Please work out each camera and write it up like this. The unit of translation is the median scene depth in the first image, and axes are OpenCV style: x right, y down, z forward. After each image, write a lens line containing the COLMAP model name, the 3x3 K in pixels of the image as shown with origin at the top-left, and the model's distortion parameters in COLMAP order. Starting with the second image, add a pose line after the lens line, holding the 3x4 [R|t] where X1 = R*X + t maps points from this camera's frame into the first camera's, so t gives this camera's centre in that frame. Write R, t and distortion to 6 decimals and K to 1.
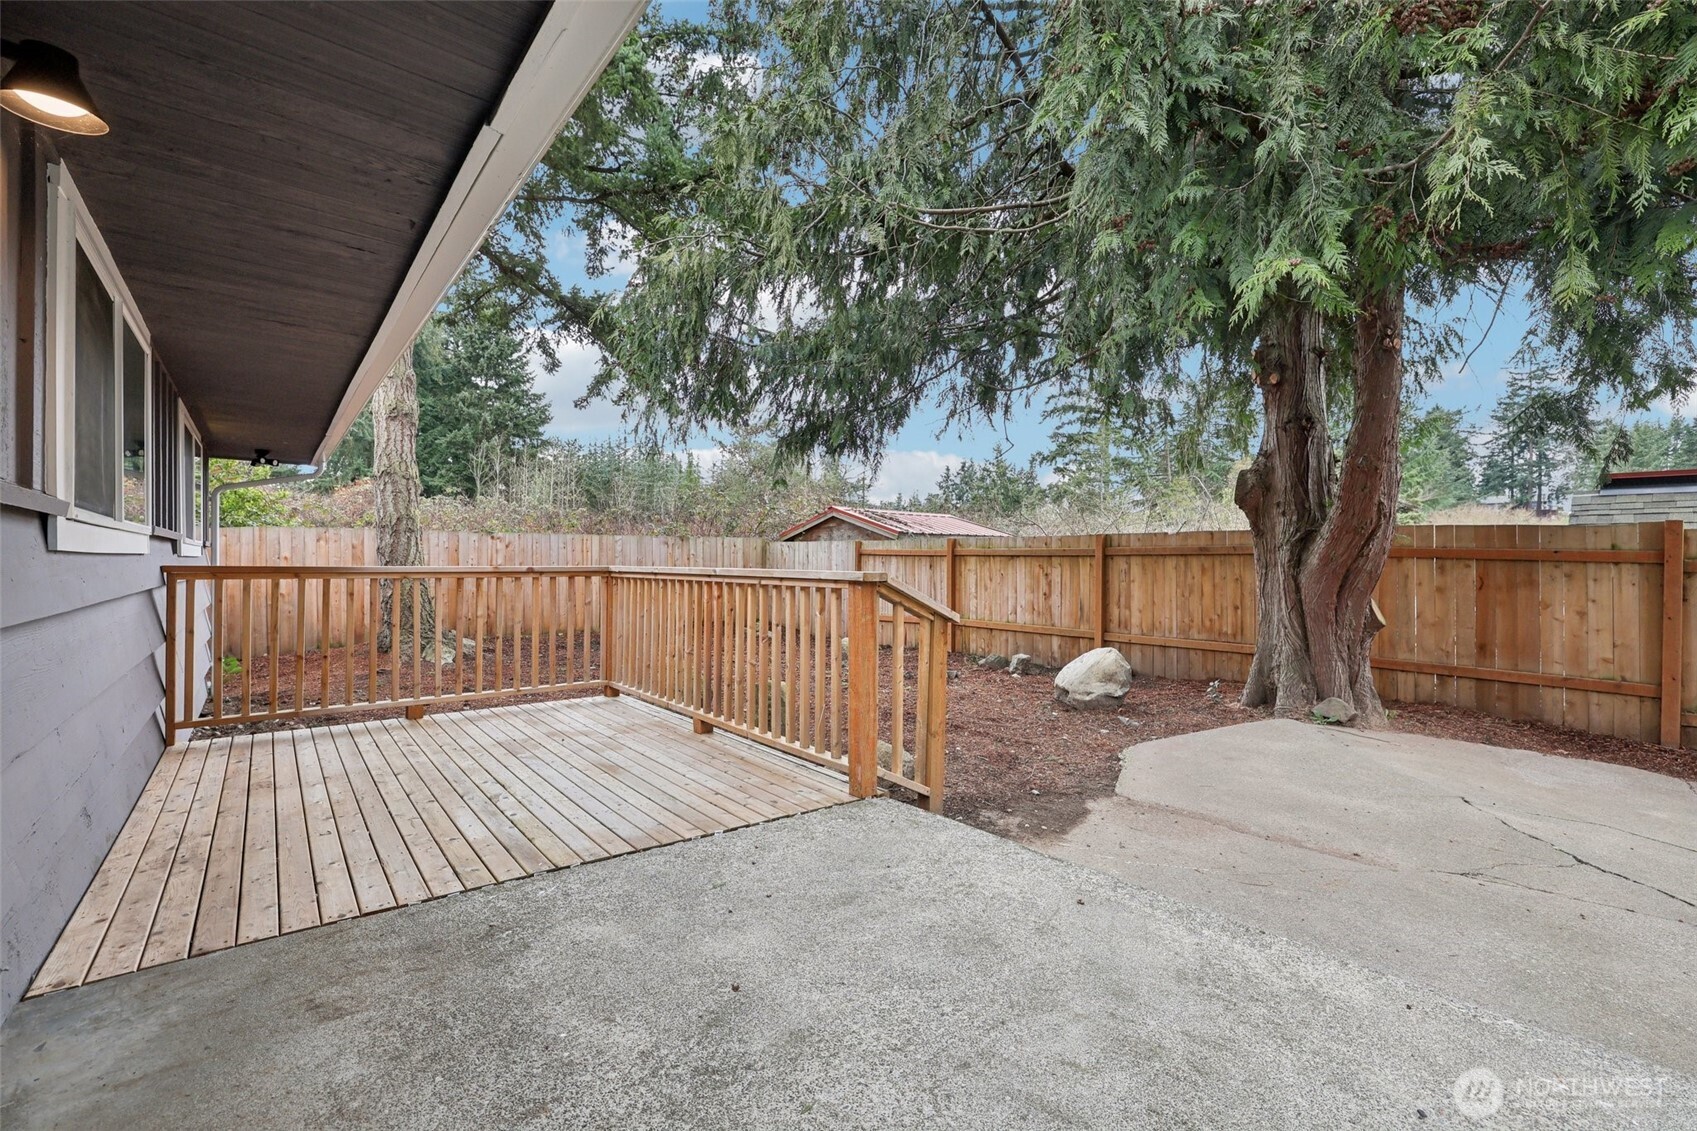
lens RADIAL K [[731.1, 0, 851.9], [0, 731.1, 560.5], [0, 0, 1]] dist [-0.026476, 0.007543]
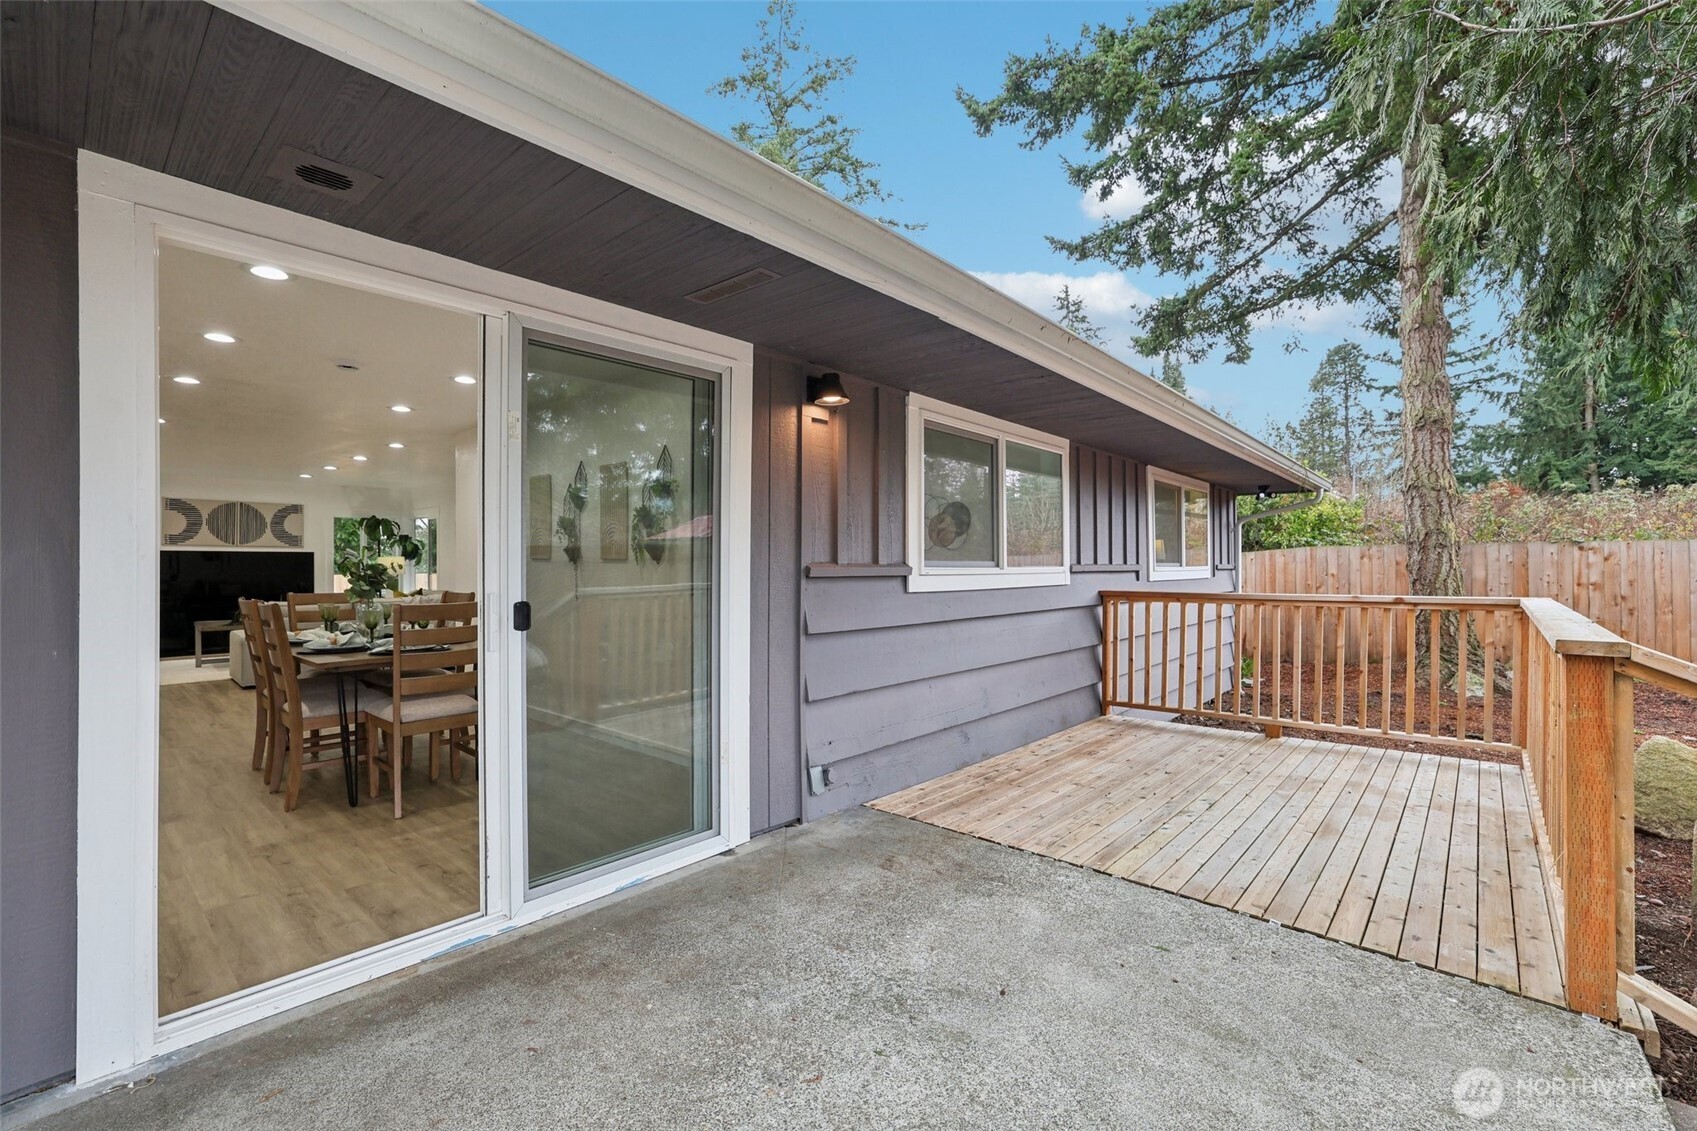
lens RADIAL K [[731.1, 0, 850.6], [0, 731.1, 568.9], [0, 0, 1]] dist [-0.026476, 0.007543]
pose [[0.165252, -0.004968, -0.986239, 0.558749], [0.008692, 0.999956, -0.003581, -0.049848], [0.986213, -0.007981, 0.165288, 0.339352]]
